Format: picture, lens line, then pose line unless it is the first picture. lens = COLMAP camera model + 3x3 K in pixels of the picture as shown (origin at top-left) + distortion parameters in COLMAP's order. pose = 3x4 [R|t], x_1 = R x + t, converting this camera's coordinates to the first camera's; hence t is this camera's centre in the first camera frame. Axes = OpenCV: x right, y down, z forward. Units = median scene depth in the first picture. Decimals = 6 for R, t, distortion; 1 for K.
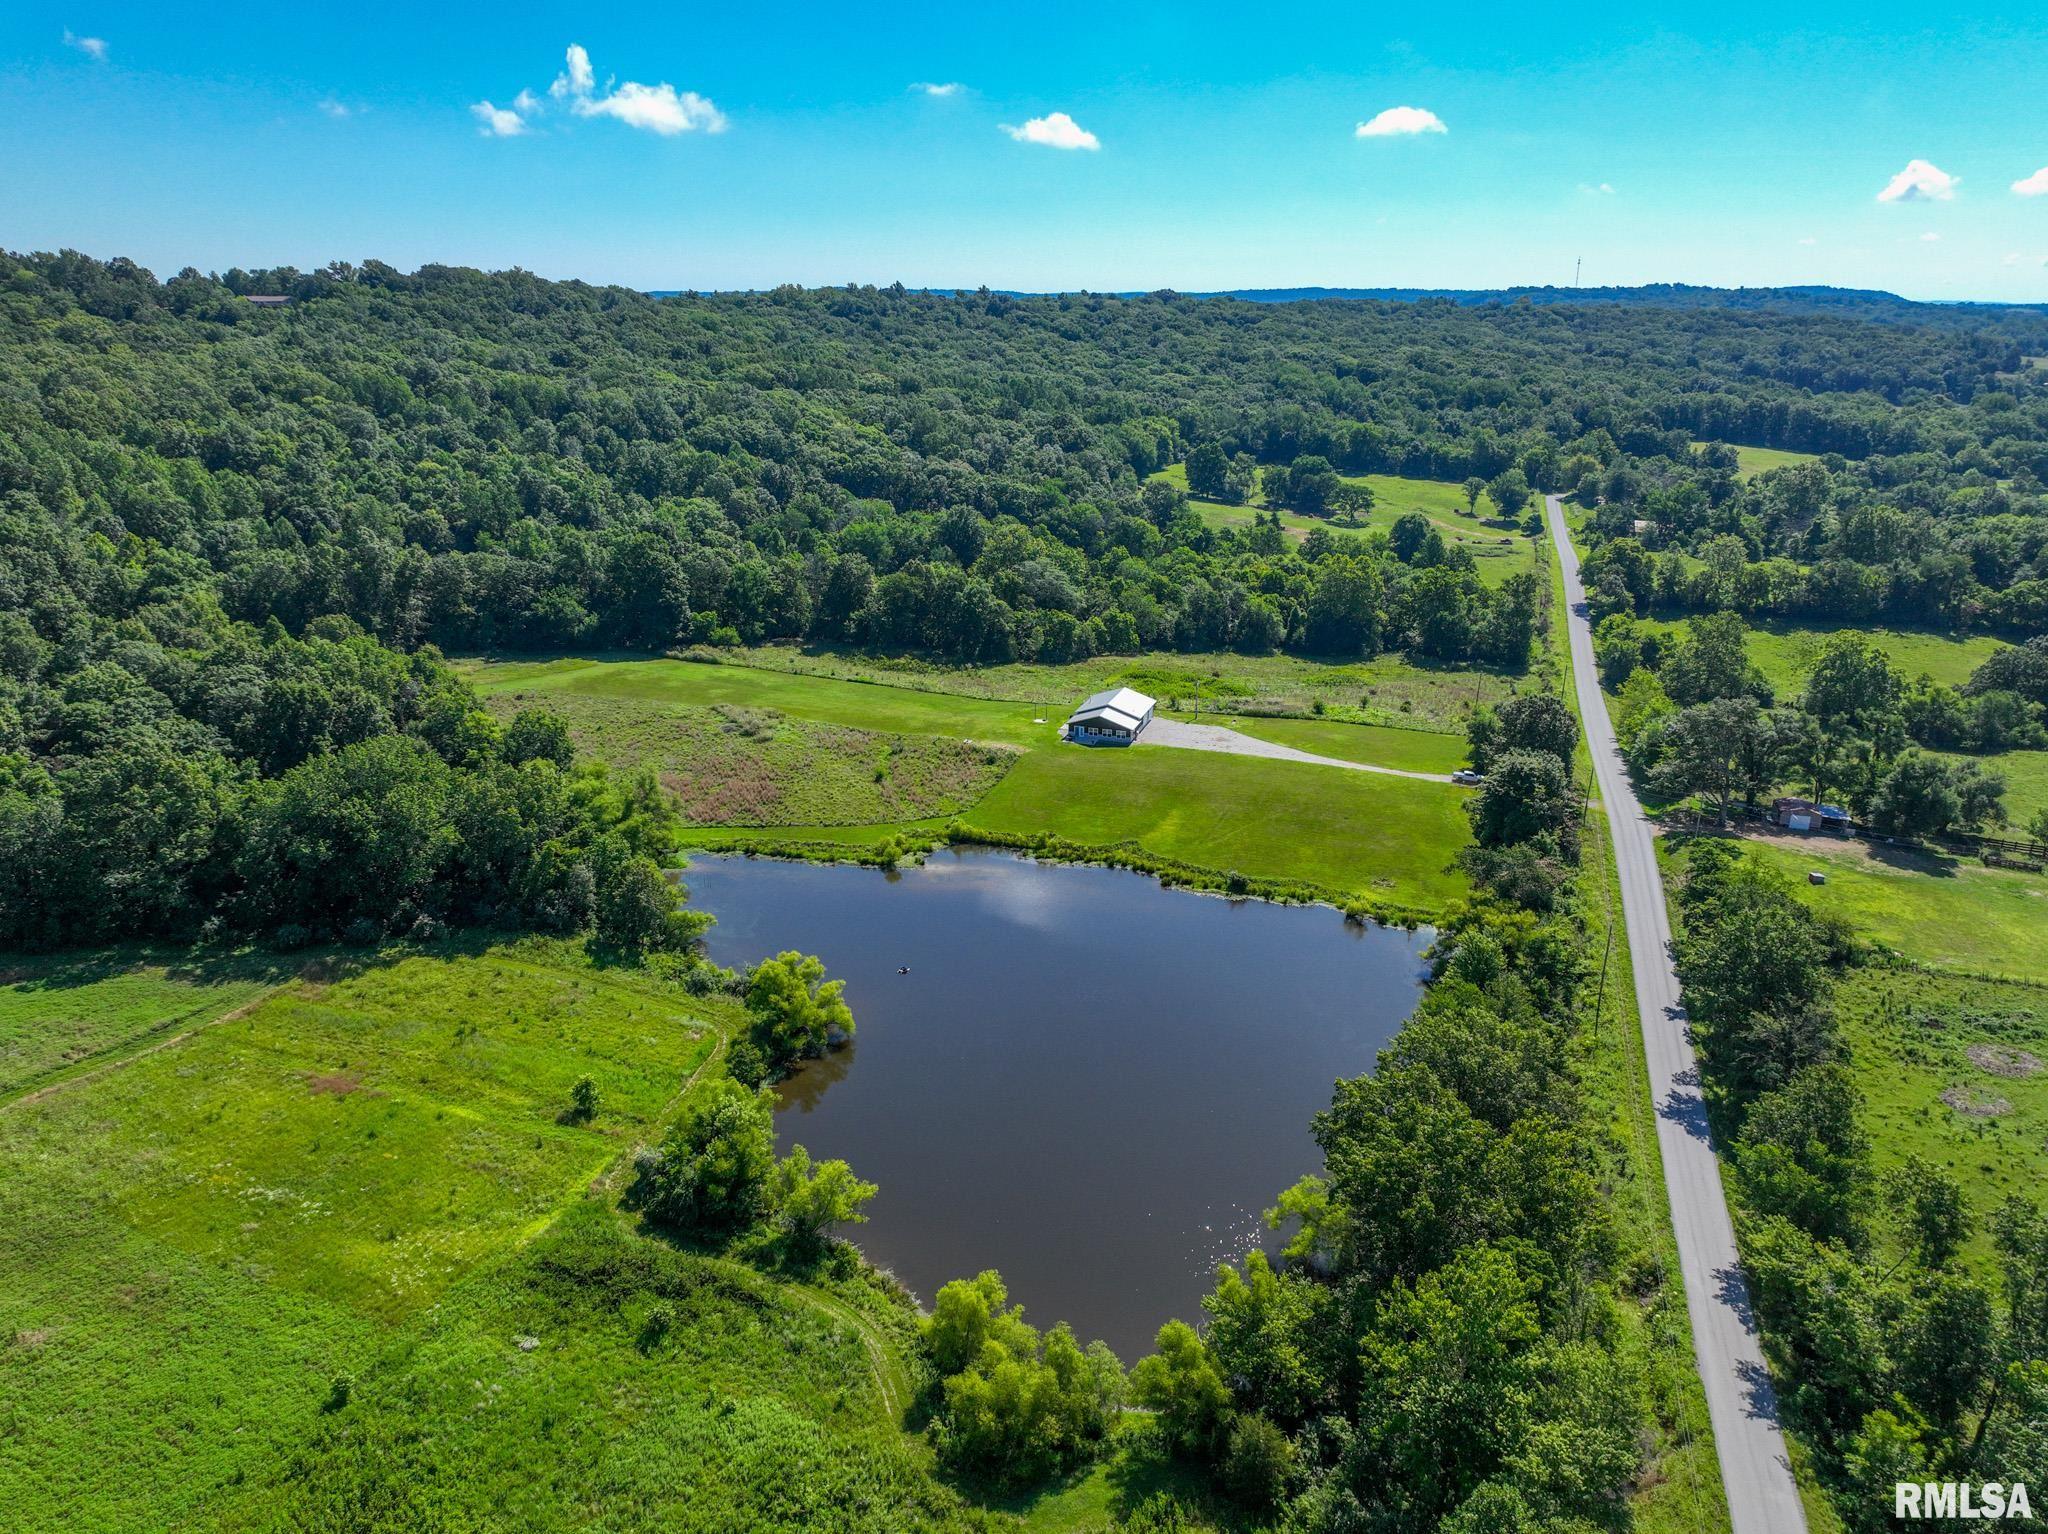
lens RADIAL K [[1462.6, 0, 1024.0], [0, 1462.6, 767.0], [0, 0, 1]] dist [0.026192, 0.001077]
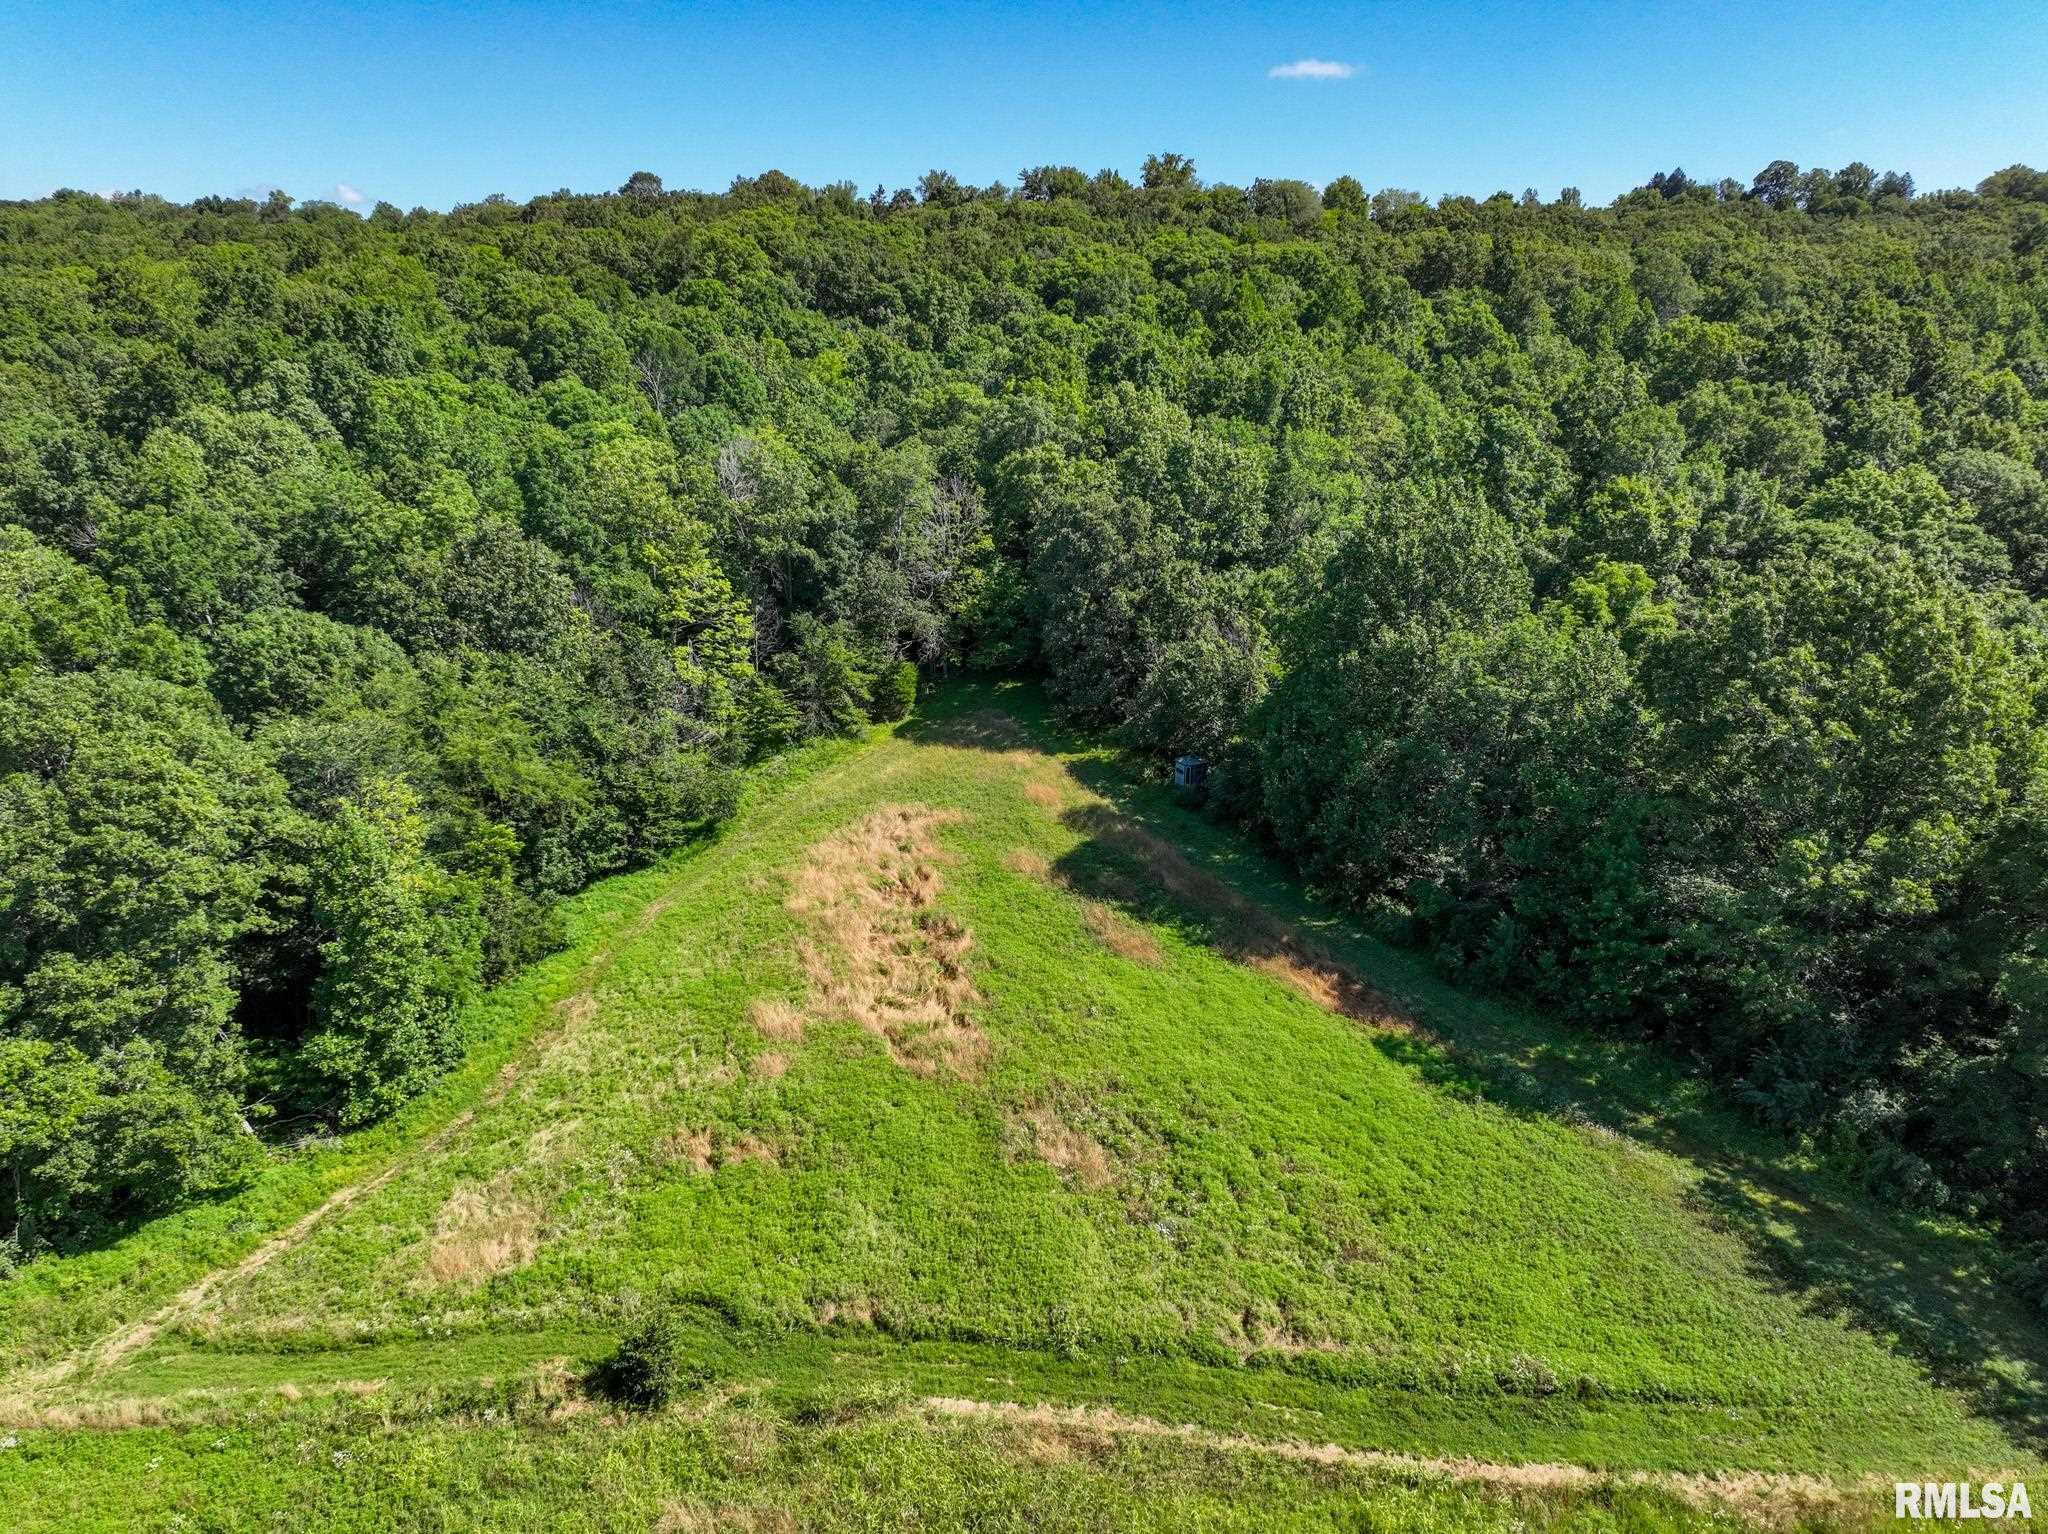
lens RADIAL K [[1462.6, 0, 1024.0], [0, 1462.6, 767.0], [0, 0, 1]] dist [0.026192, 0.001077]
pose [[0.400483, 0.251338, -0.881160, -0.357771], [-0.294613, 0.945903, 0.135905, 0.044983], [0.867650, 0.205173, 0.452866, 0.679163]]
